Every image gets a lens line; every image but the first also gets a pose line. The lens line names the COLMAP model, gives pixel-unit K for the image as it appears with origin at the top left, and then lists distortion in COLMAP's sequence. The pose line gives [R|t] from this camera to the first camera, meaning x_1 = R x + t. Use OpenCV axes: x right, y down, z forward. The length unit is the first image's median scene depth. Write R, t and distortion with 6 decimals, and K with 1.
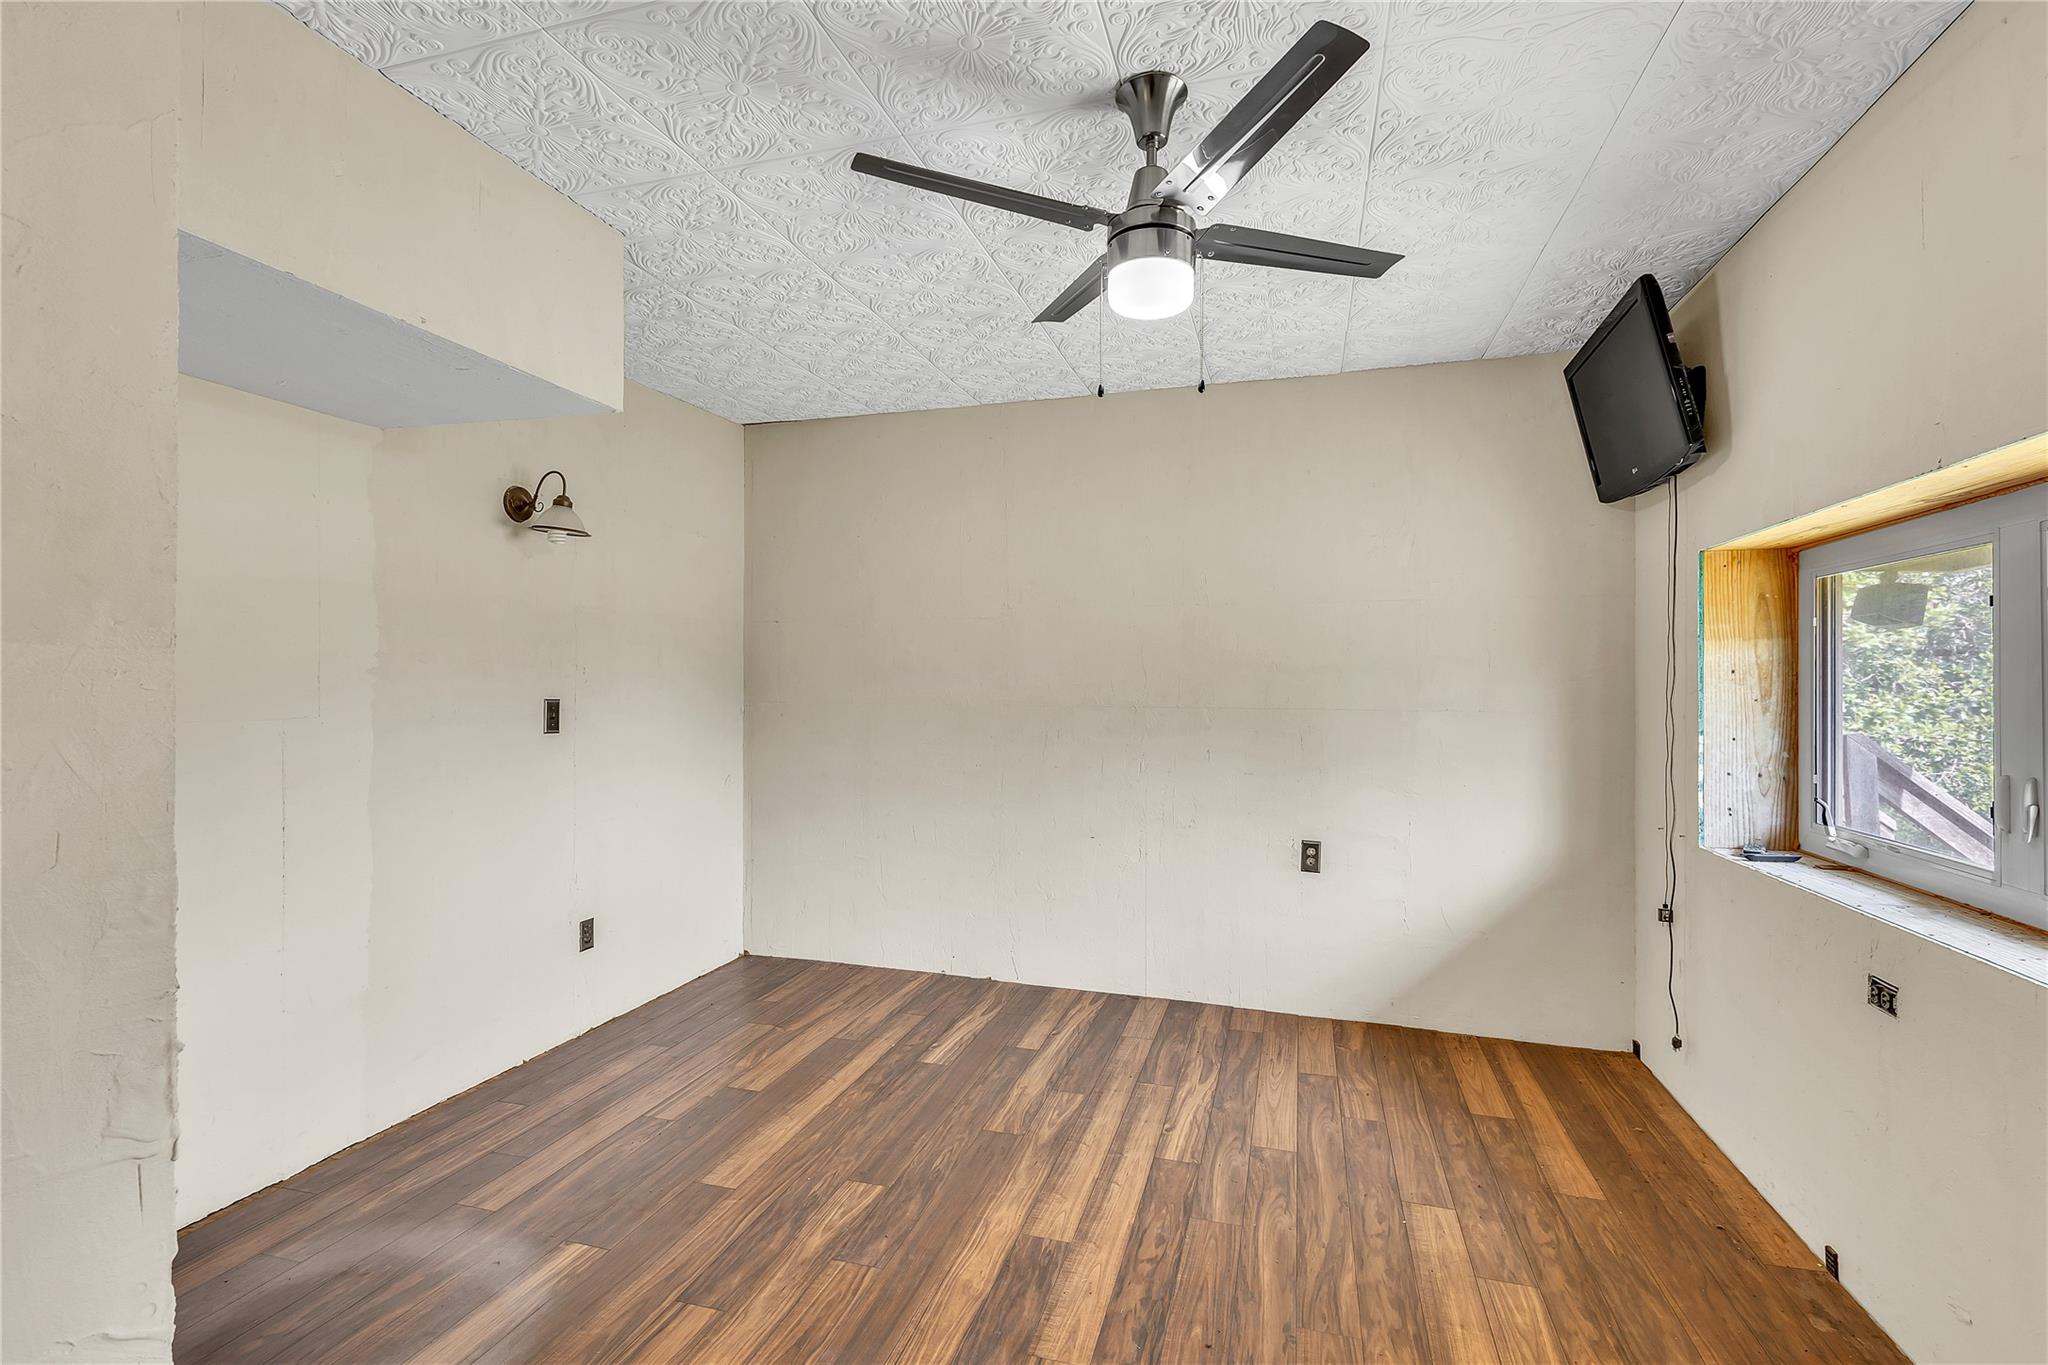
lens RADIAL K [[944.2, 0, 1024.0], [0, 944.2, 682.6], [0, 0, 1]] dist [-0.000250, 0.000034]
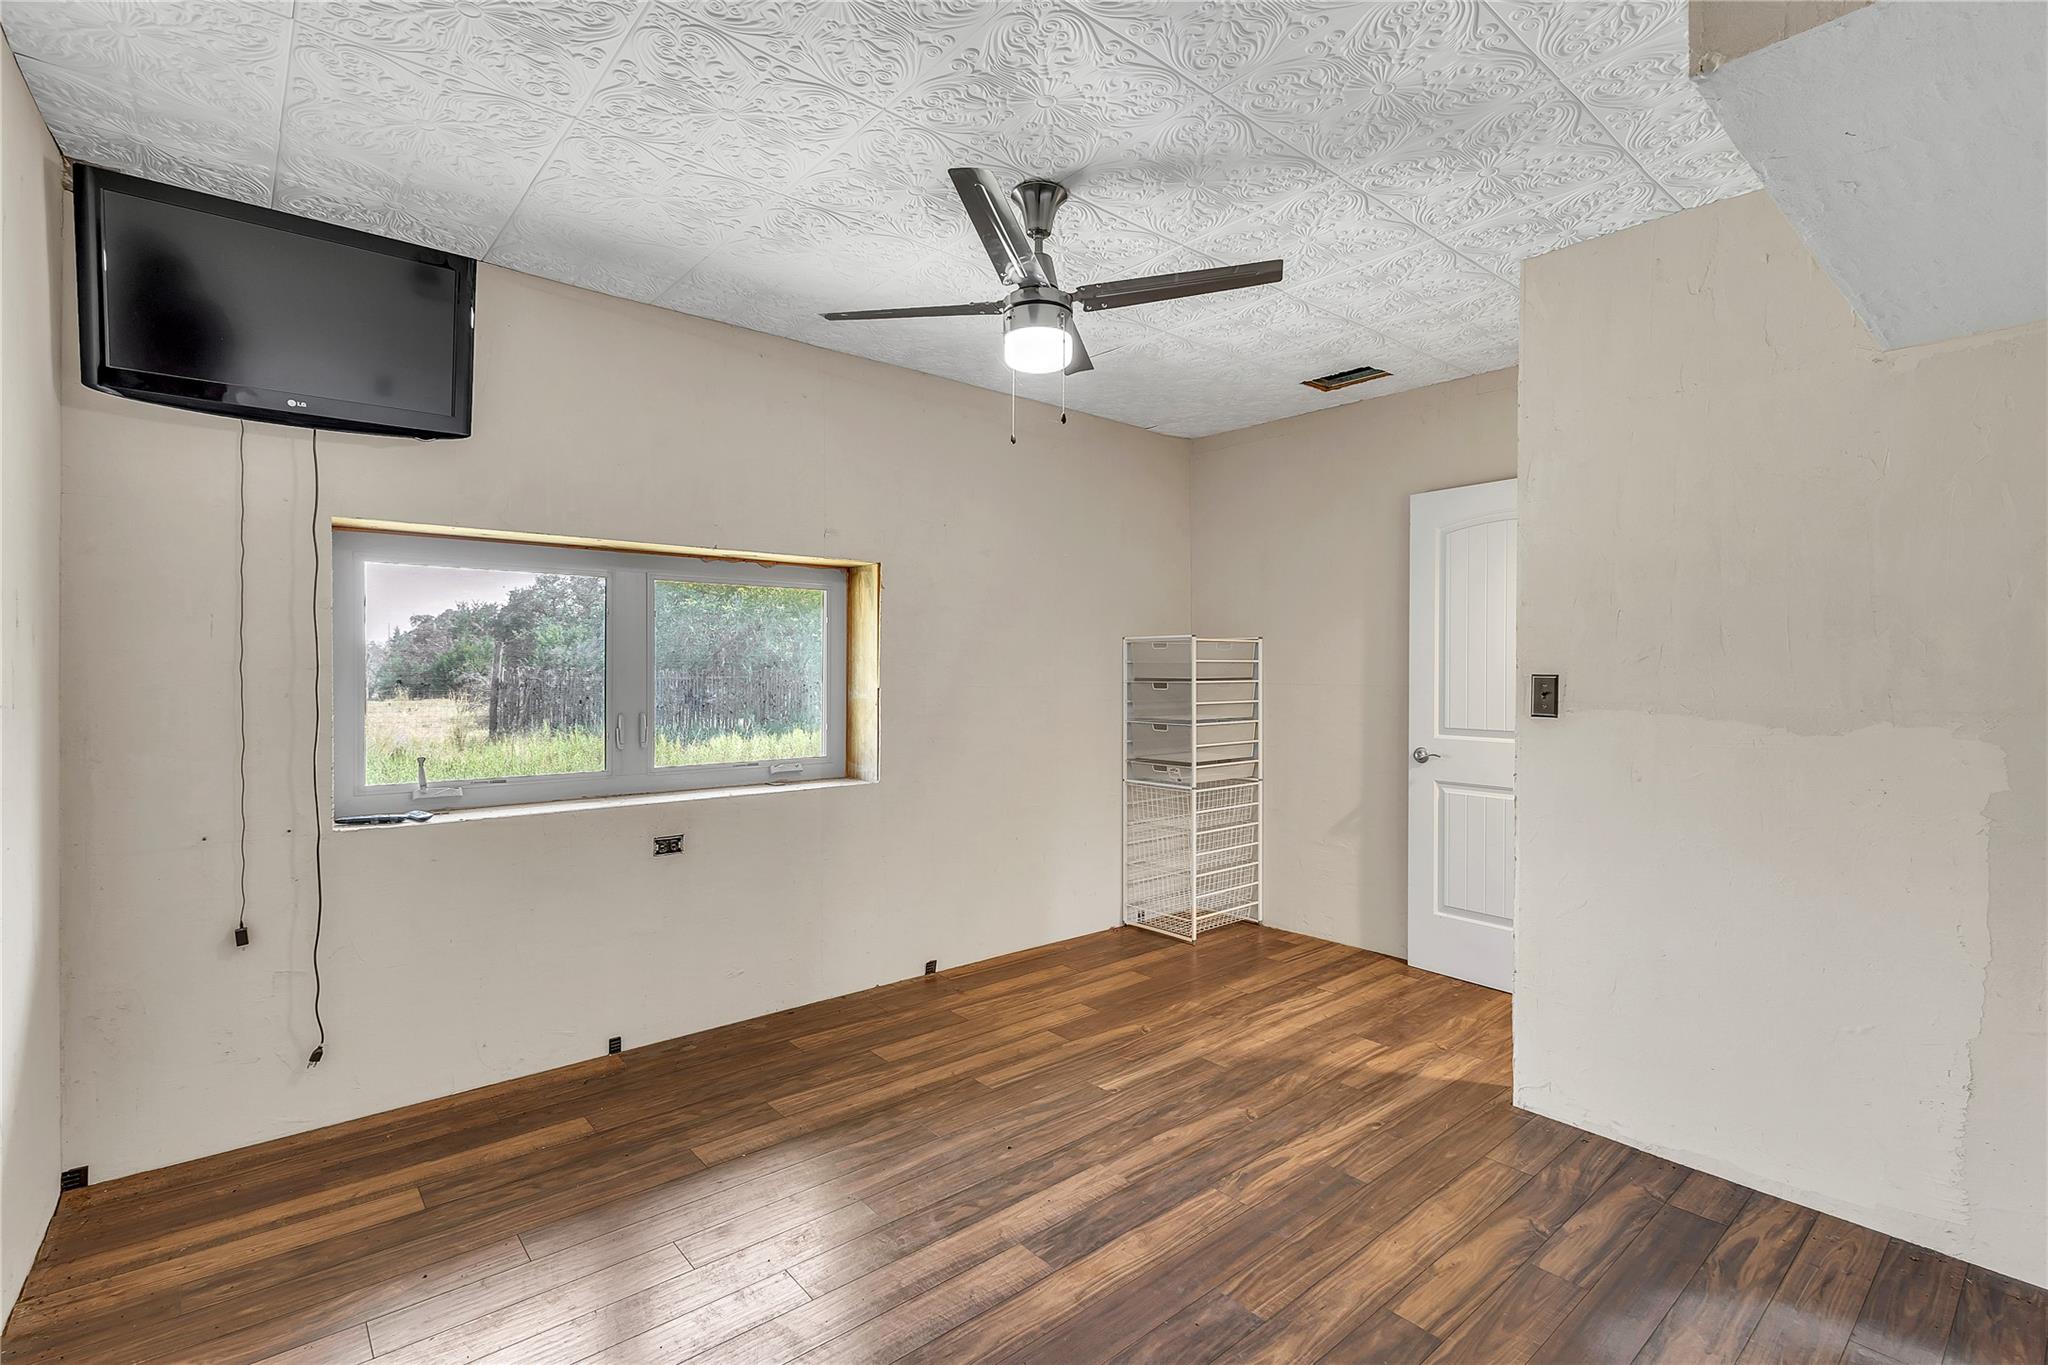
lens RADIAL K [[944.2, 0, 1022.1], [0, 944.2, 677.5], [0, 0, 1]] dist [-0.000250, 0.000034]
pose [[-0.841082, -0.015026, 0.540699, -0.488589], [-0.009738, 0.999873, 0.012637, 0.002942], [-0.540820, 0.005364, -0.841121, 1.897385]]
